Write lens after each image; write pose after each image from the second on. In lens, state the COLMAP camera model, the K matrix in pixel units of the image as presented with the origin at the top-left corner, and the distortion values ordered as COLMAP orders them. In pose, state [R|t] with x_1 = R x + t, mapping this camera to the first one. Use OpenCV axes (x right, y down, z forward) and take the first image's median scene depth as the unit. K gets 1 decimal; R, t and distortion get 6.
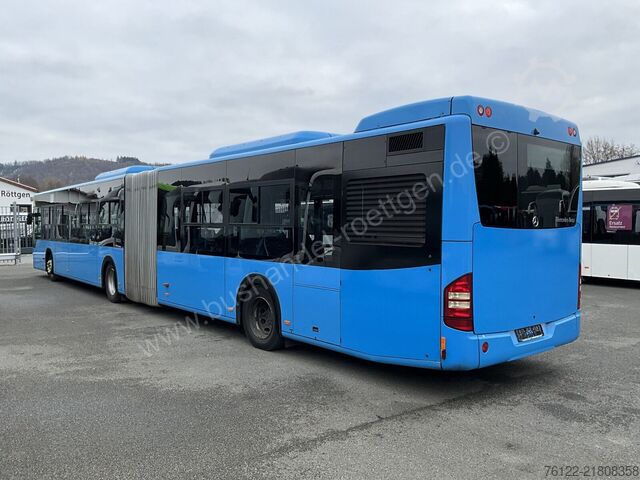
lens RADIAL K [[538.8, 0, 319.9], [0, 538.8, 241.2], [0, 0, 1]] dist [0.040416, -0.052193]
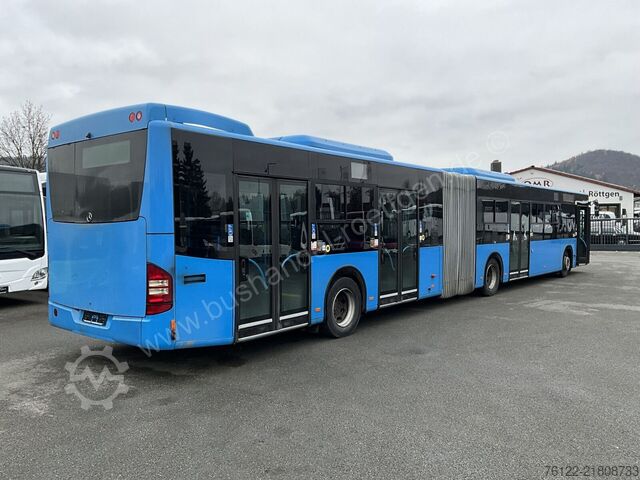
lens RADIAL K [[538.8, 0, 322.5], [0, 538.8, 241.8], [0, 0, 1]] dist [0.040416, -0.052193]
pose [[0.195386, 0.028807, -0.980303, 1.350464], [-0.027988, 0.999325, 0.023788, -0.019190], [0.980327, 0.022789, 0.196060, 1.070942]]
